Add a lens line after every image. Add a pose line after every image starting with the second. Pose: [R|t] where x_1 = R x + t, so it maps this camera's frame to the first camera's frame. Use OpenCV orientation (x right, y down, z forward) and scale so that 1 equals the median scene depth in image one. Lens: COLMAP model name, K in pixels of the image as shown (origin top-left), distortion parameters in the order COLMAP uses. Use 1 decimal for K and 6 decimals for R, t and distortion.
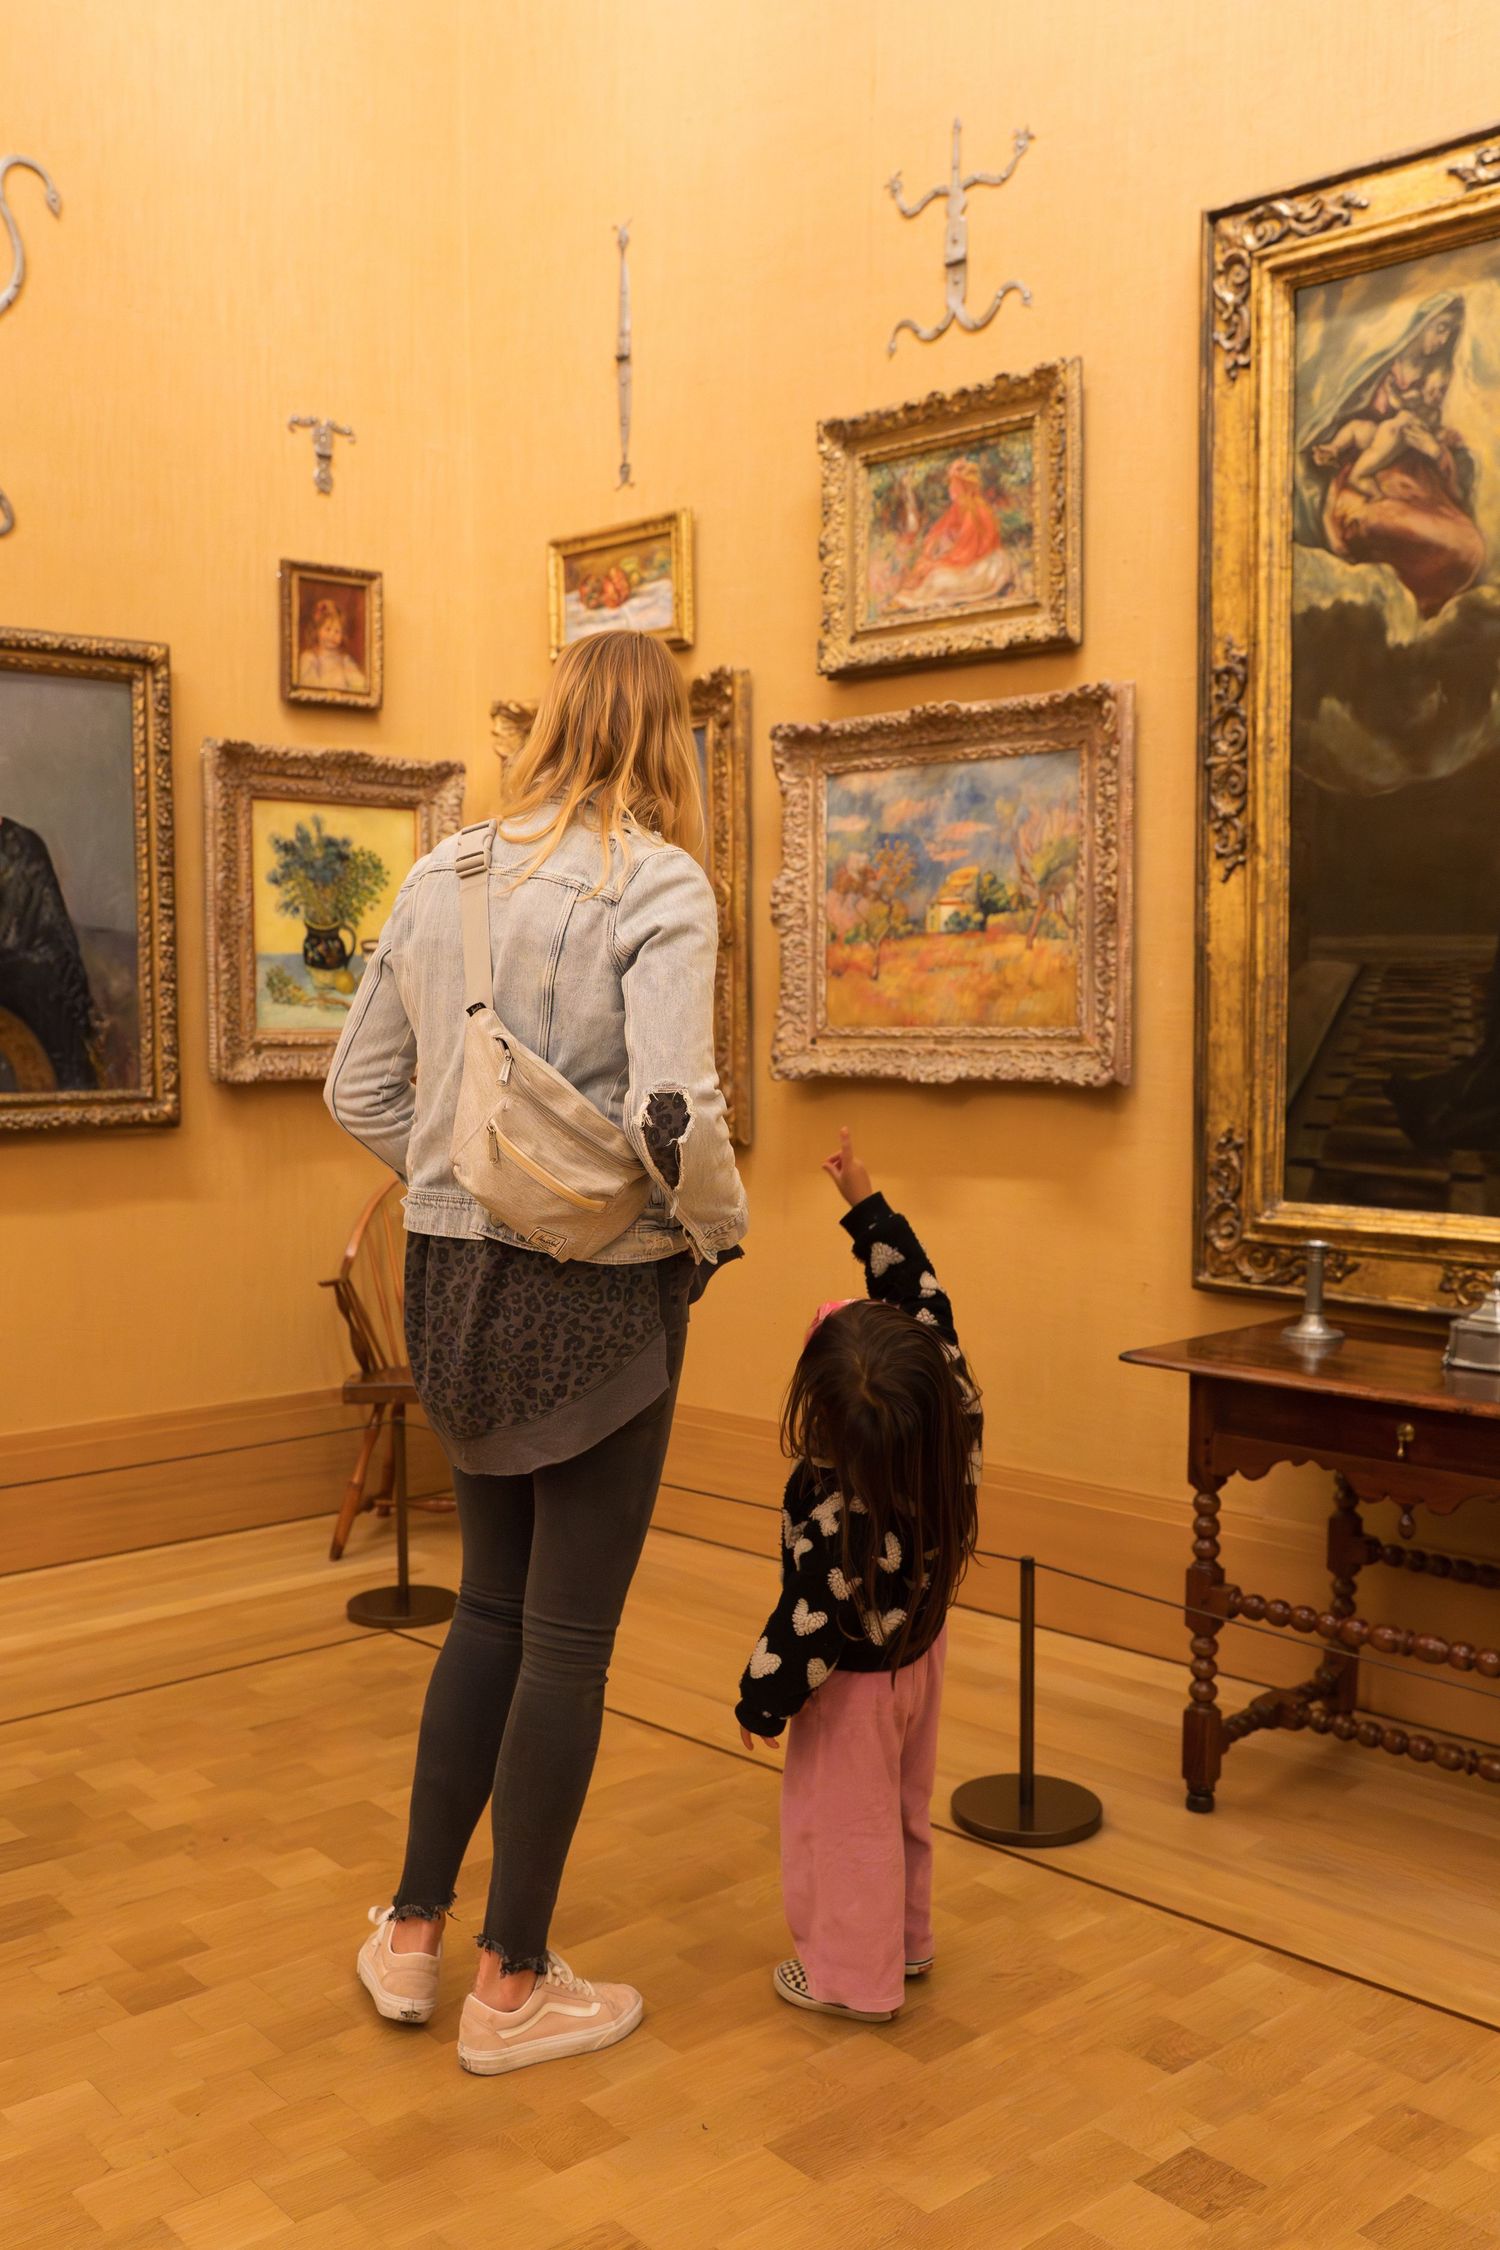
lens RADIAL K [[1838.3, 0, 743.1], [0, 1838.3, 1137.7], [0, 0, 1]] dist [-0.002584, 0.007886]
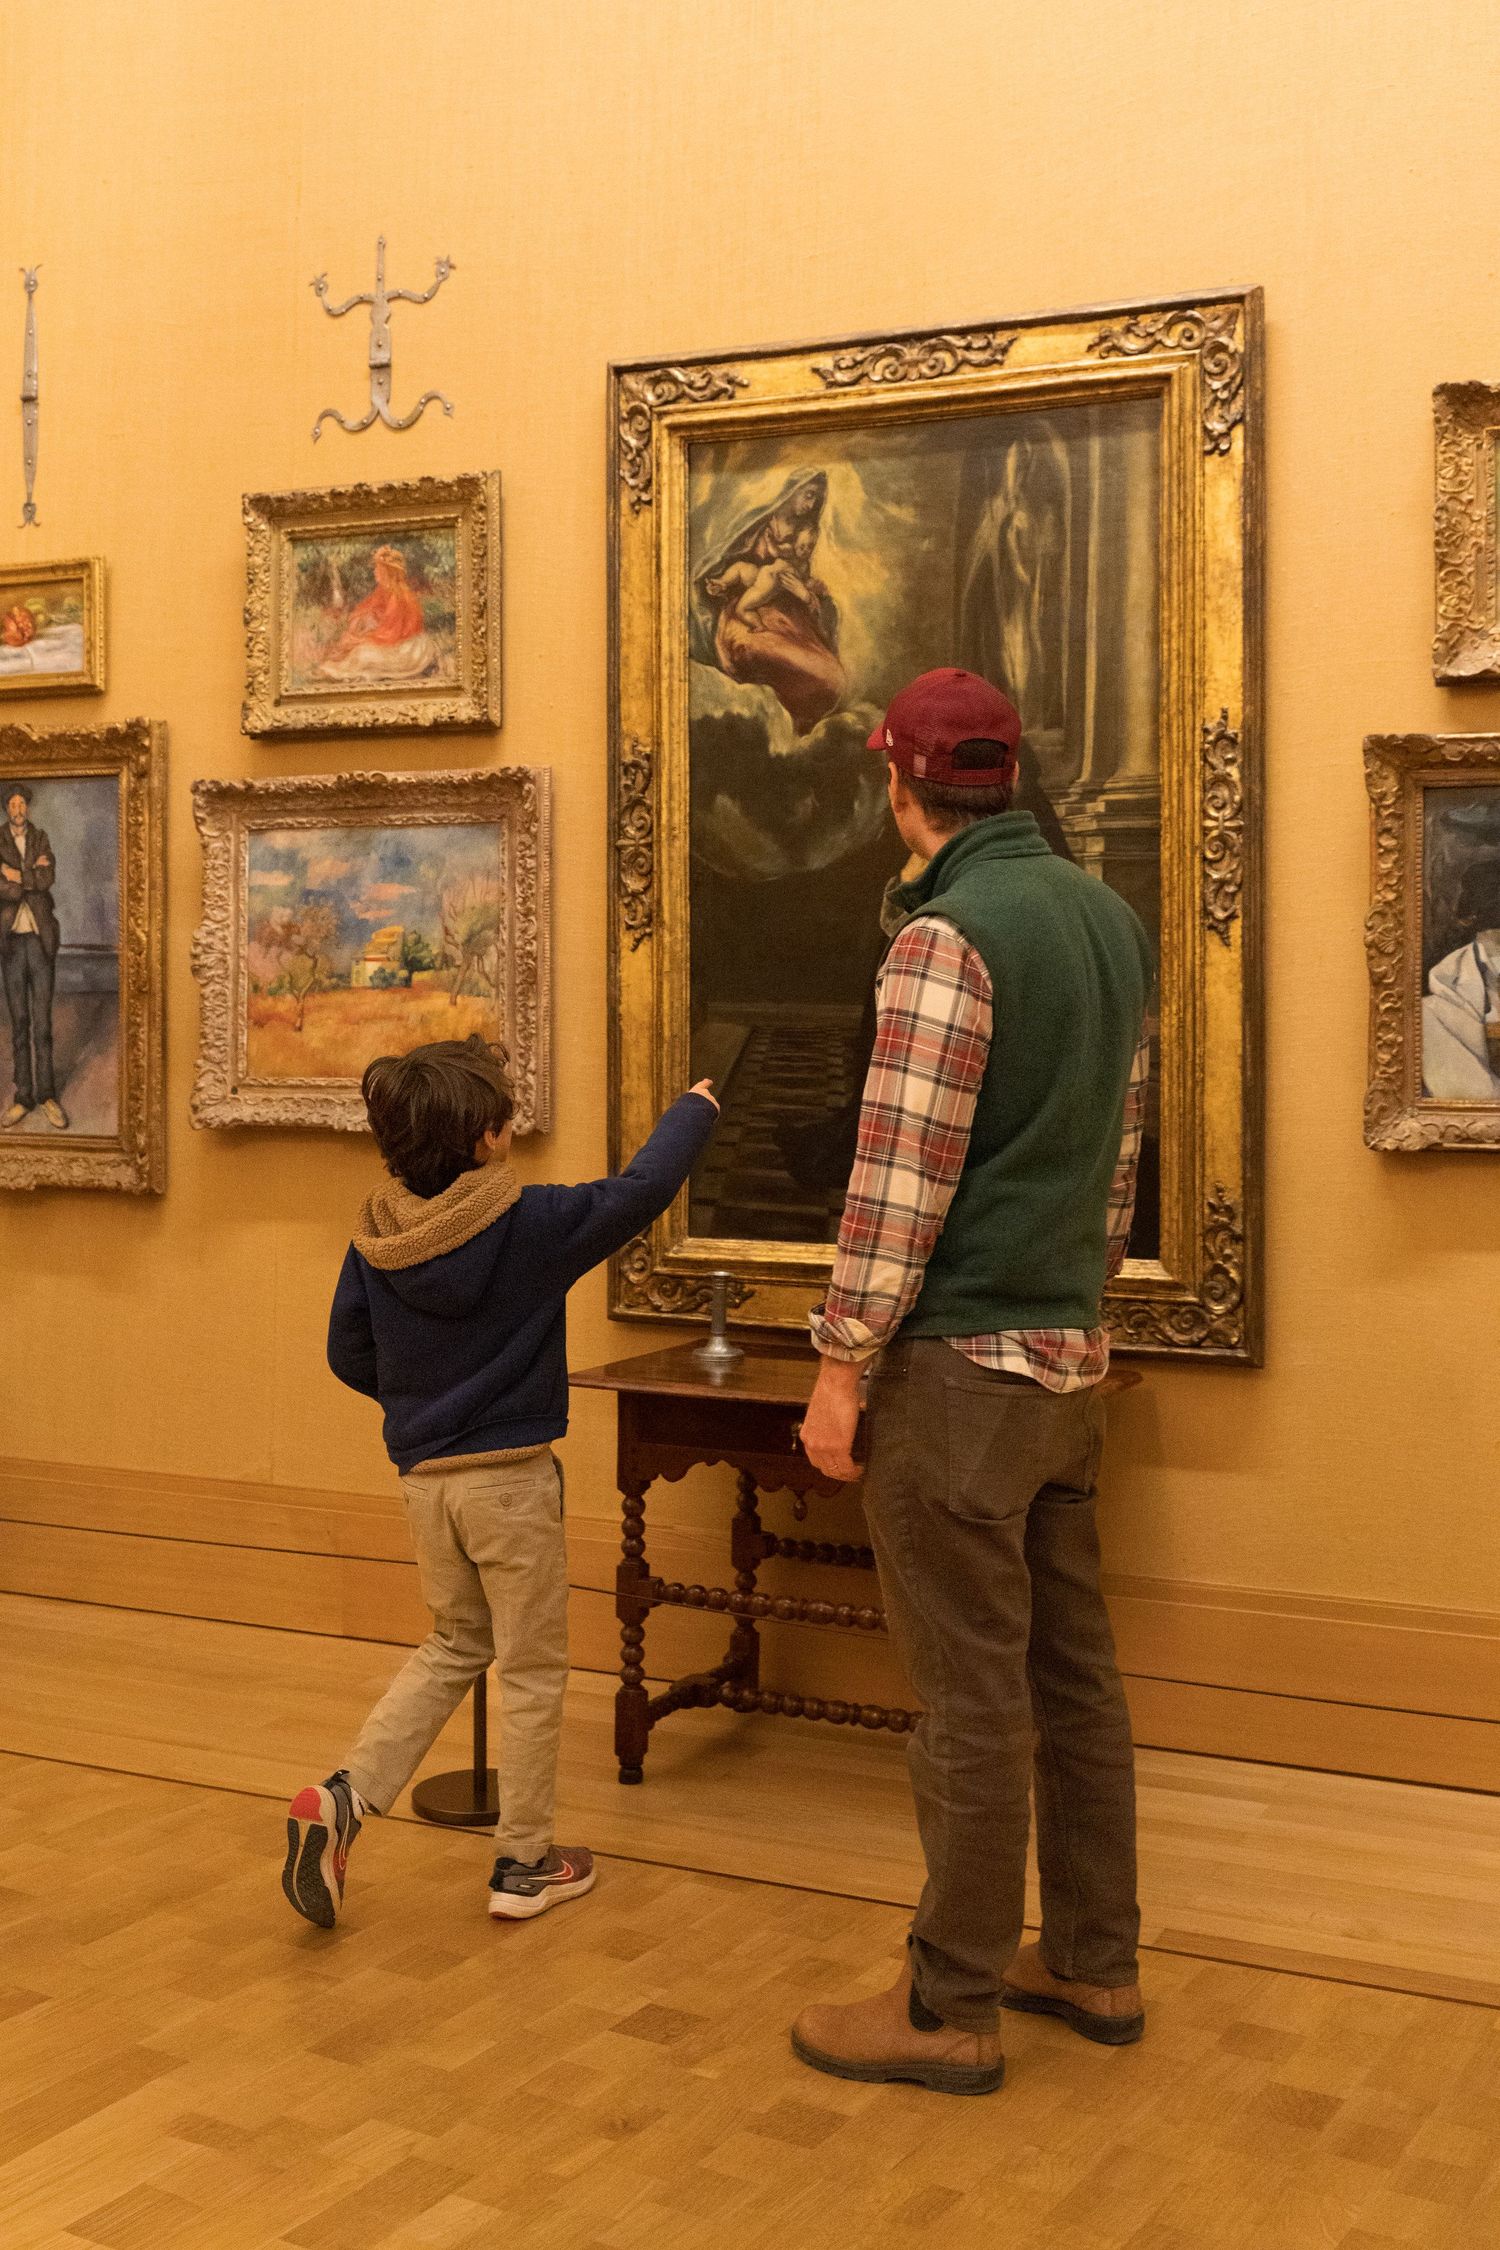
lens RADIAL K [[2416.6, 0, 747.8], [0, 2416.6, 1118.6], [0, 0, 1]] dist [0.000348, 0.000000]
pose [[0.943497, -0.013371, 0.331111, -0.158135], [0.017558, 0.999799, -0.009658, -0.022647], [-0.330916, 0.014926, 0.943542, -0.399497]]
